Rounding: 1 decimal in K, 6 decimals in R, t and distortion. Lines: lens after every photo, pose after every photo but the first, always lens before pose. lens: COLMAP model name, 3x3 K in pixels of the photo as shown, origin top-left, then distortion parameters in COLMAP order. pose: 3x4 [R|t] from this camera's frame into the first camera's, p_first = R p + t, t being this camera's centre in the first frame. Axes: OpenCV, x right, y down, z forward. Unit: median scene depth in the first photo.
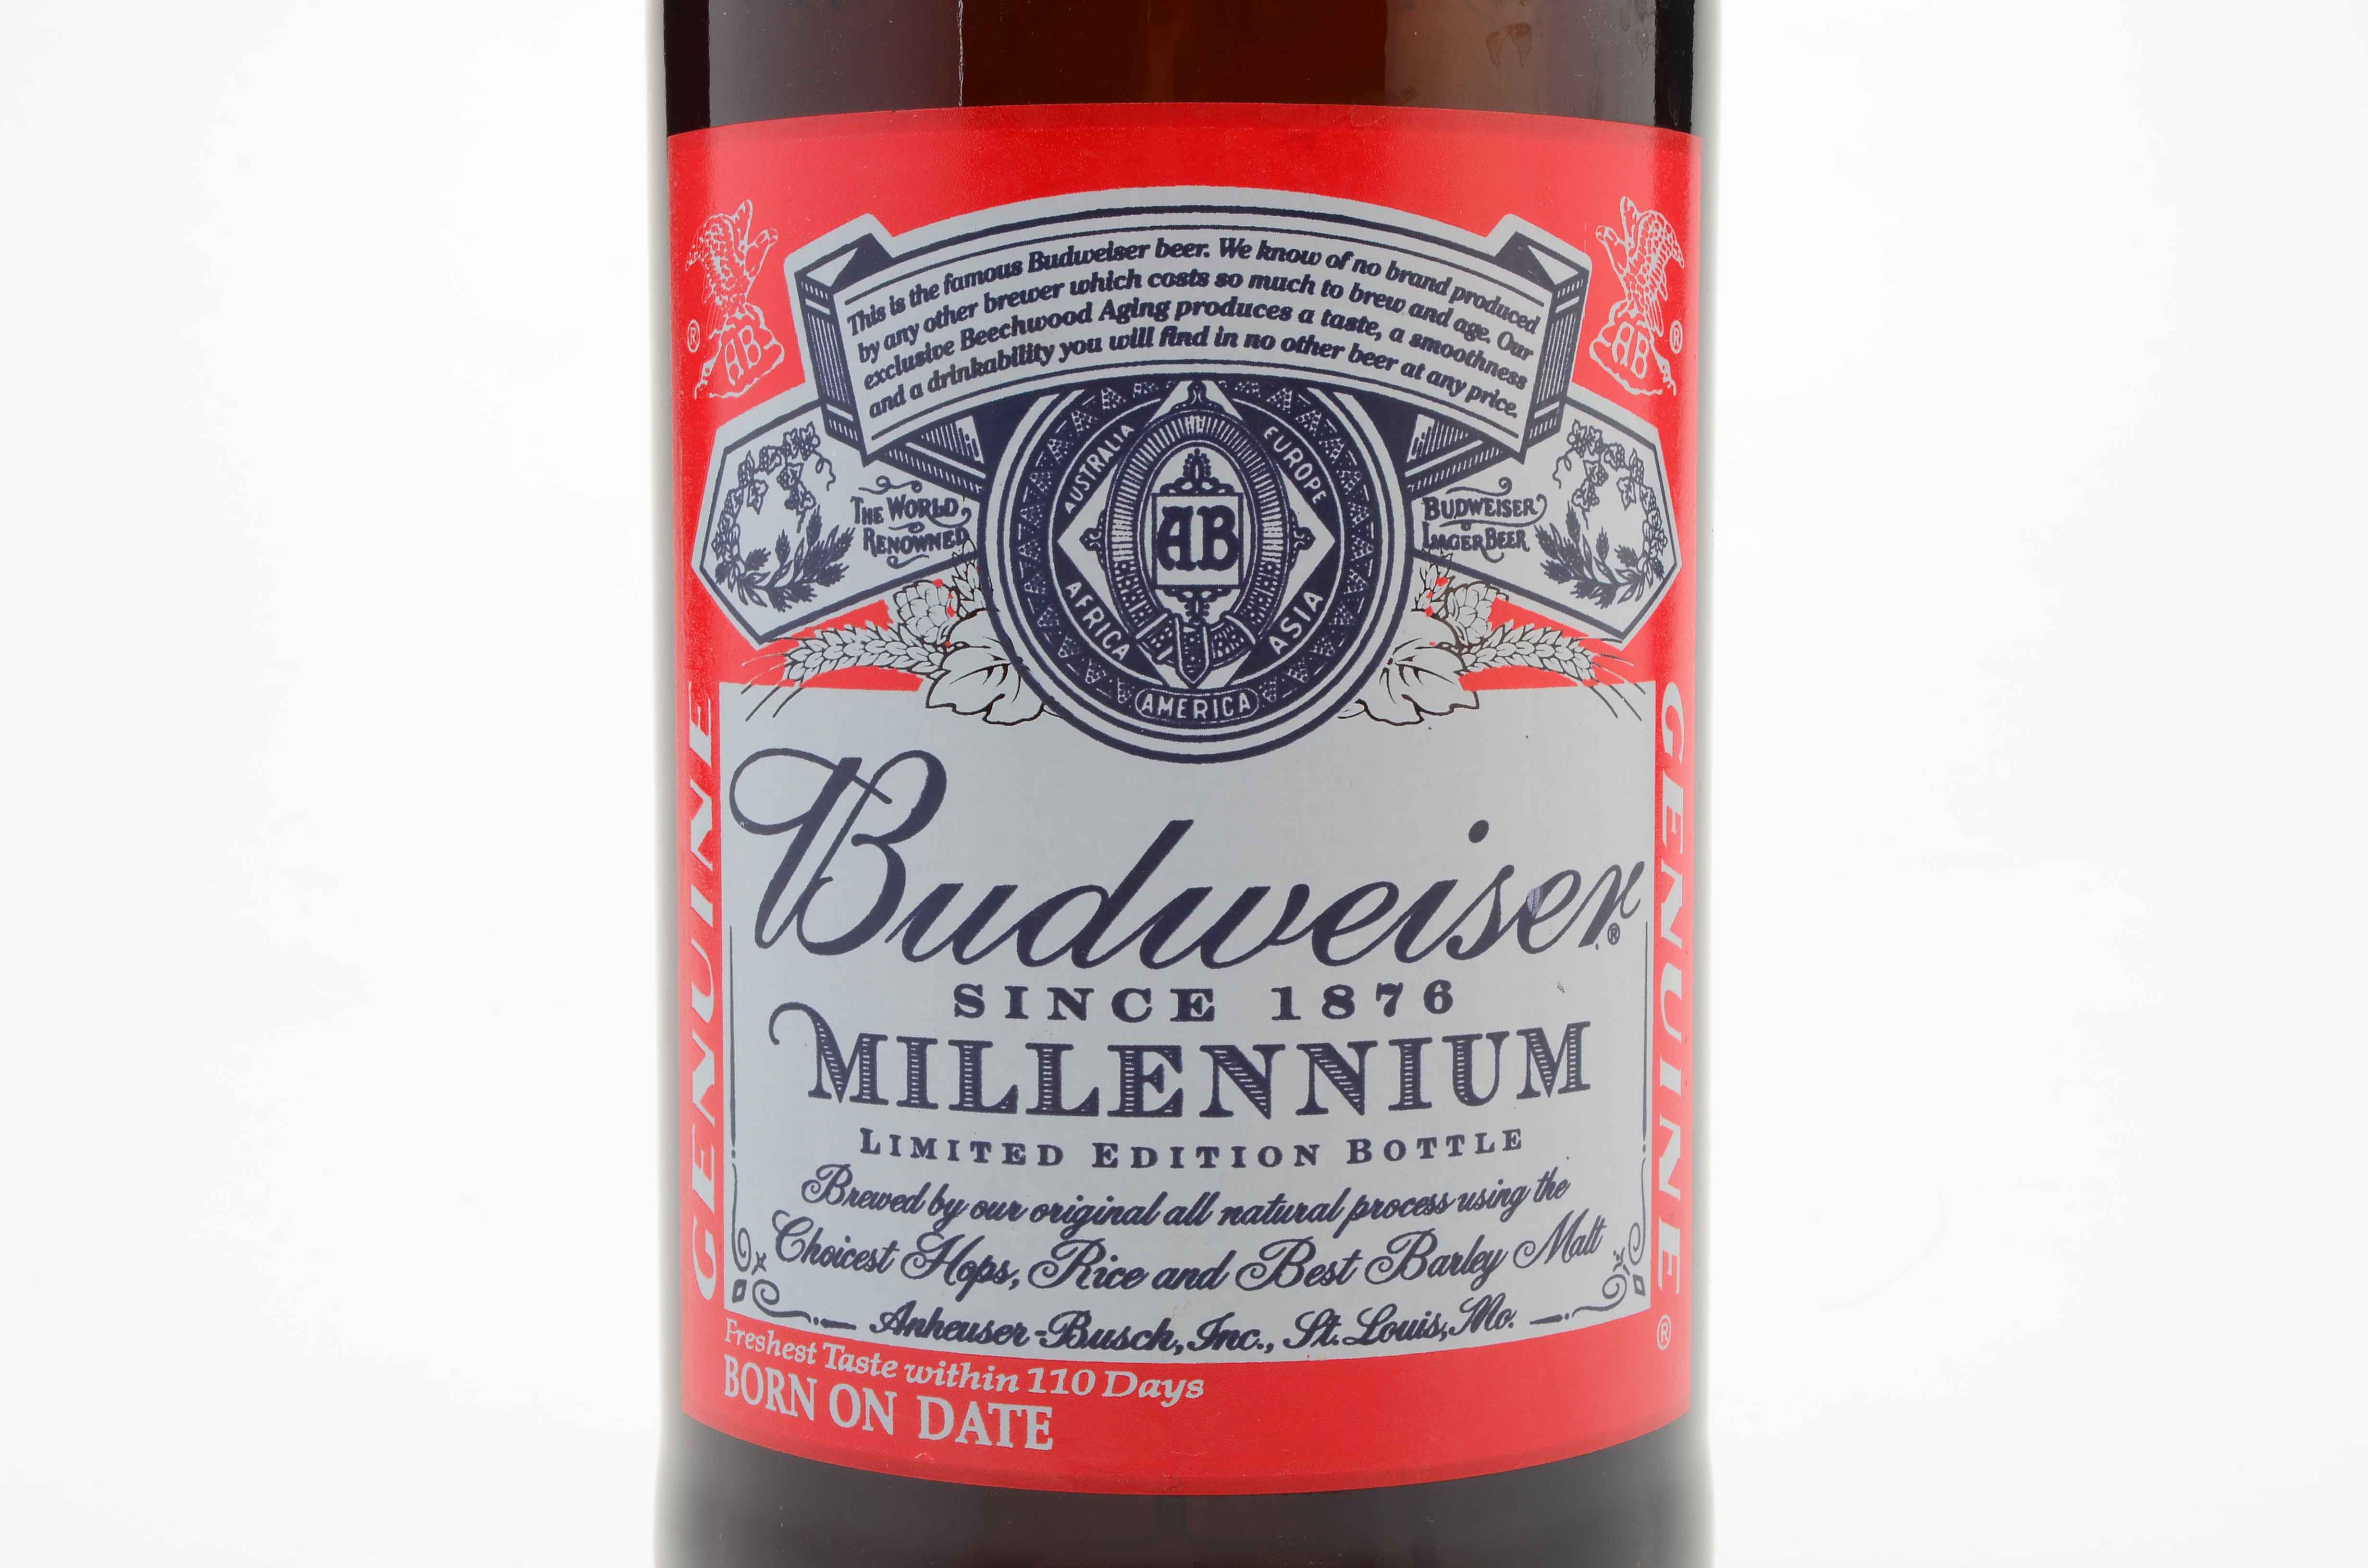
lens RADIAL K [[4108.4, 0, 1179.5], [0, 4108.4, 787.3], [0, 0, 1]] dist [0.026262, 0.000000]
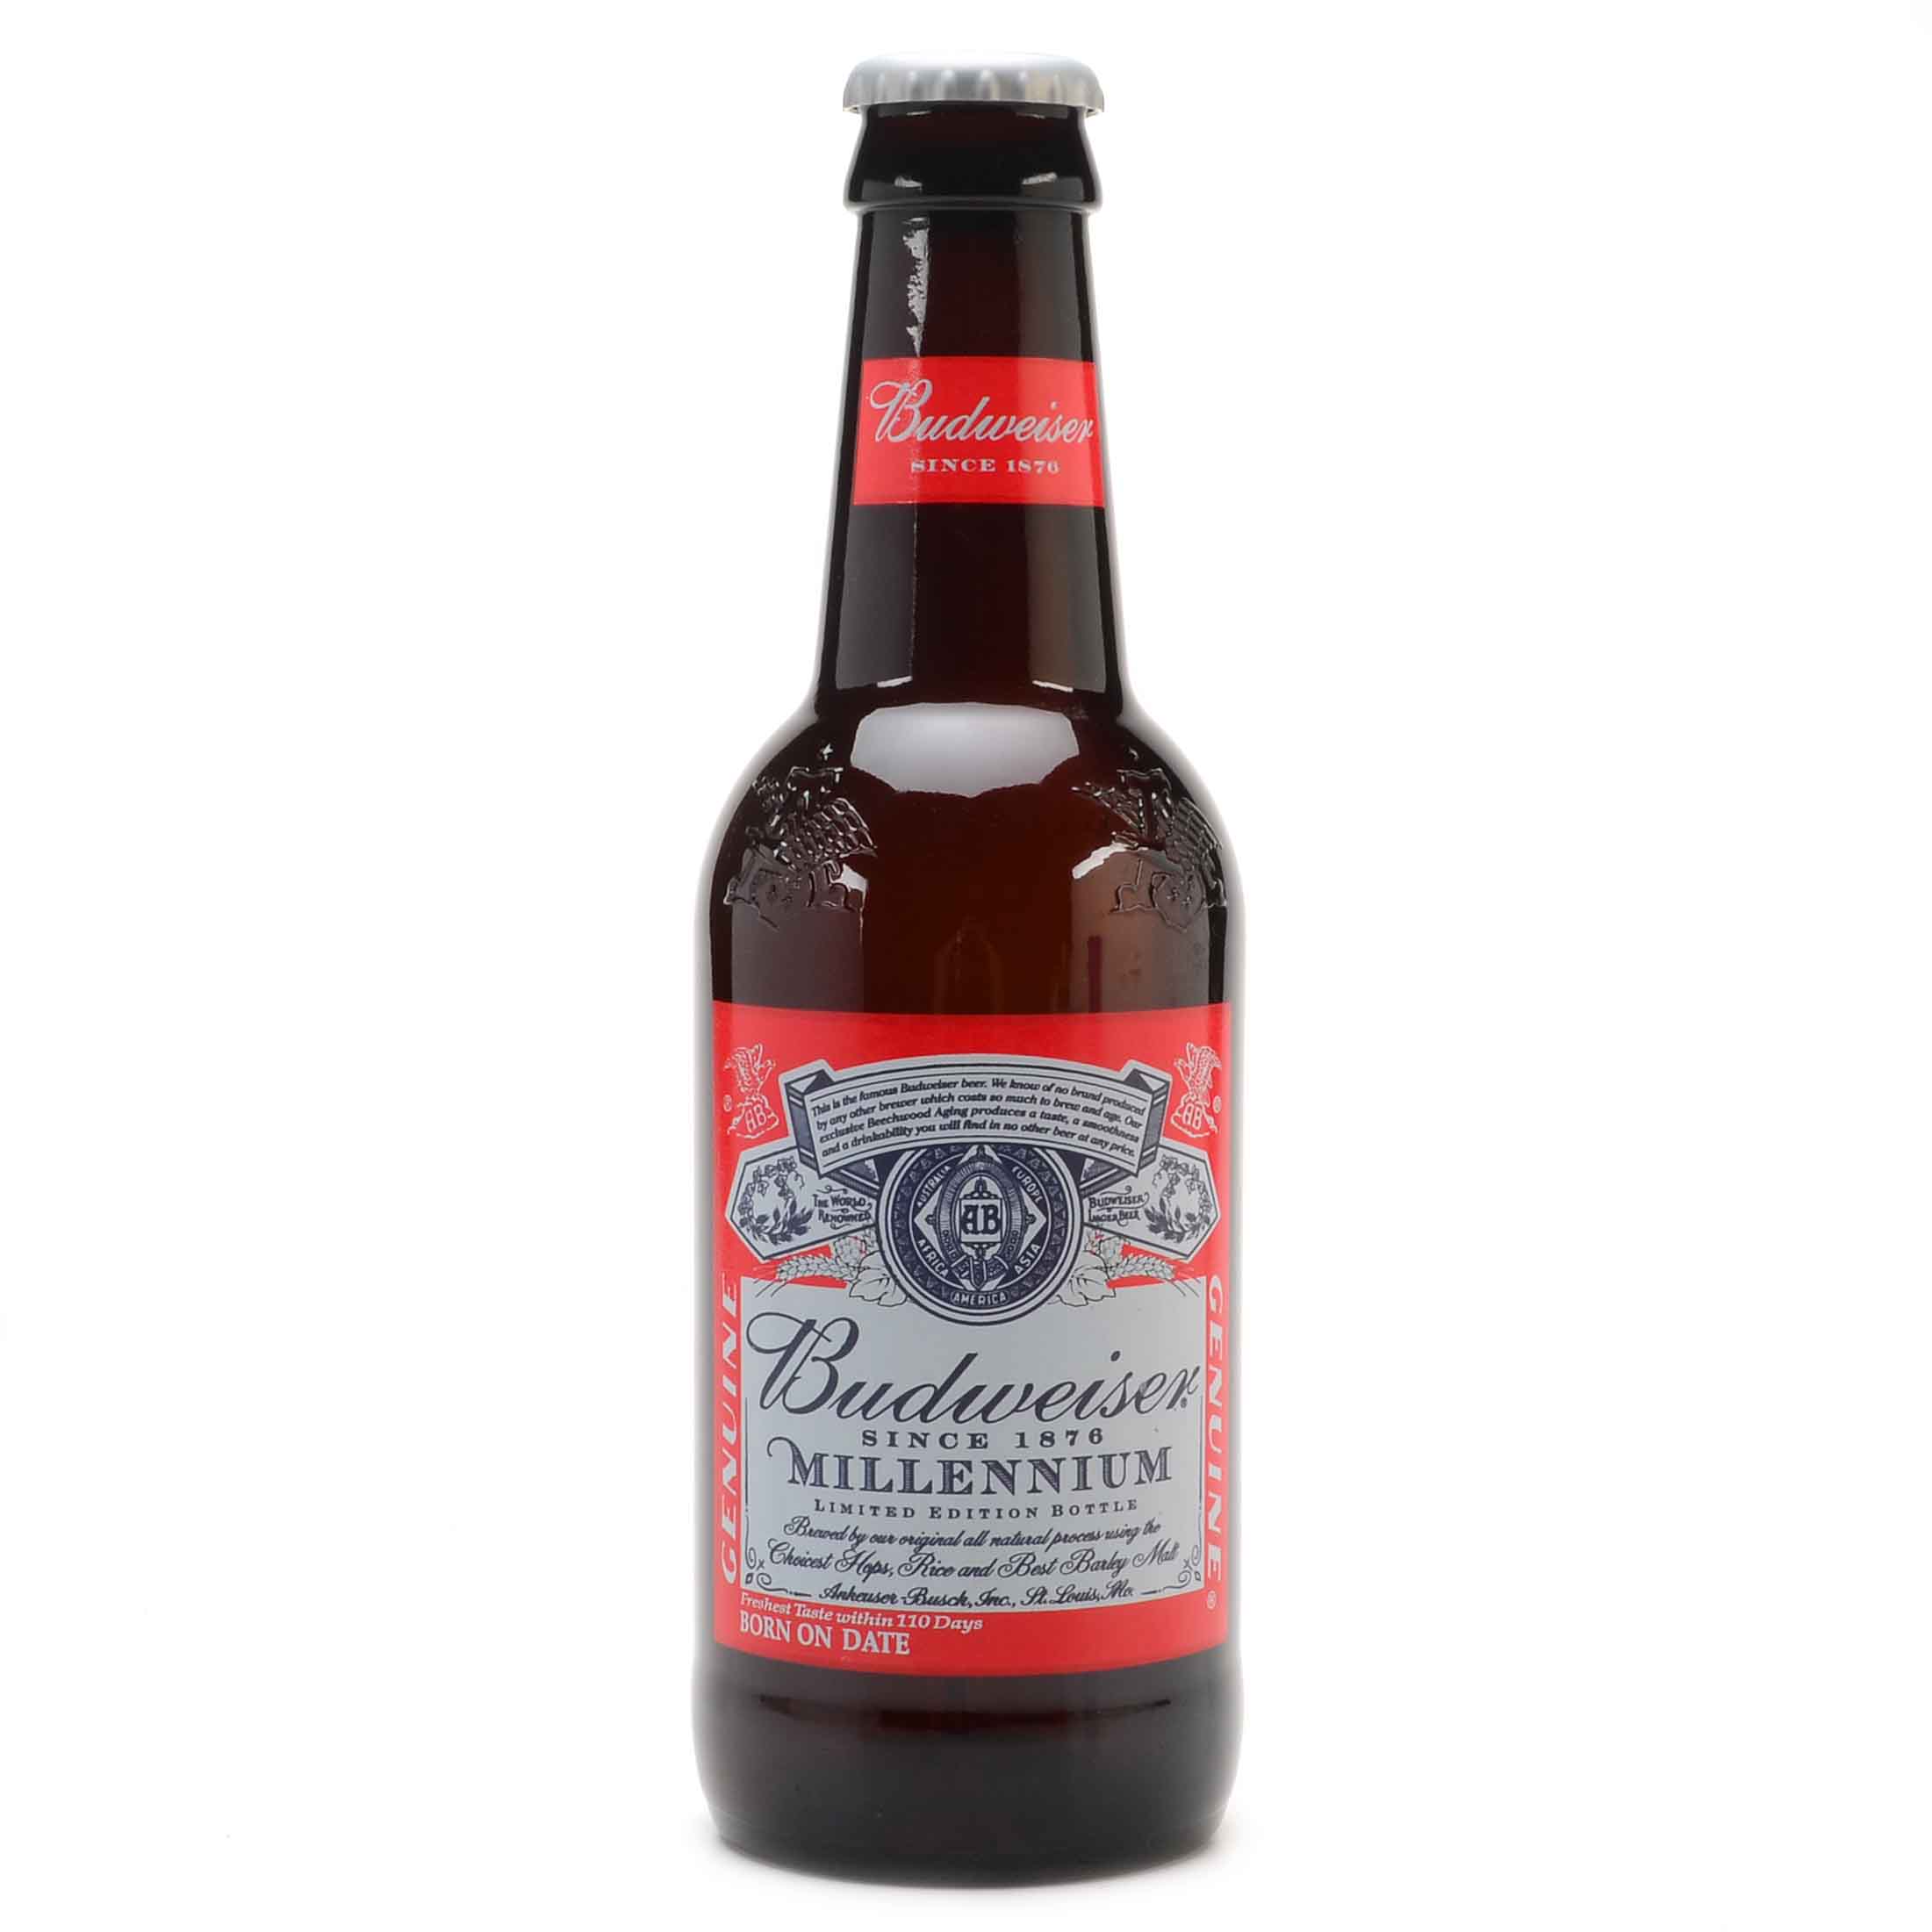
lens RADIAL K [[5210.4, 0, 963.7], [0, 5210.4, 966.2], [0, 0, 1]] dist [-0.124905, 0.000000]
pose [[0.999863, 0.002594, 0.016323, -0.046904], [-0.002482, 0.999973, -0.006845, -0.167537], [-0.016340, 0.006804, 0.999843, -1.621601]]
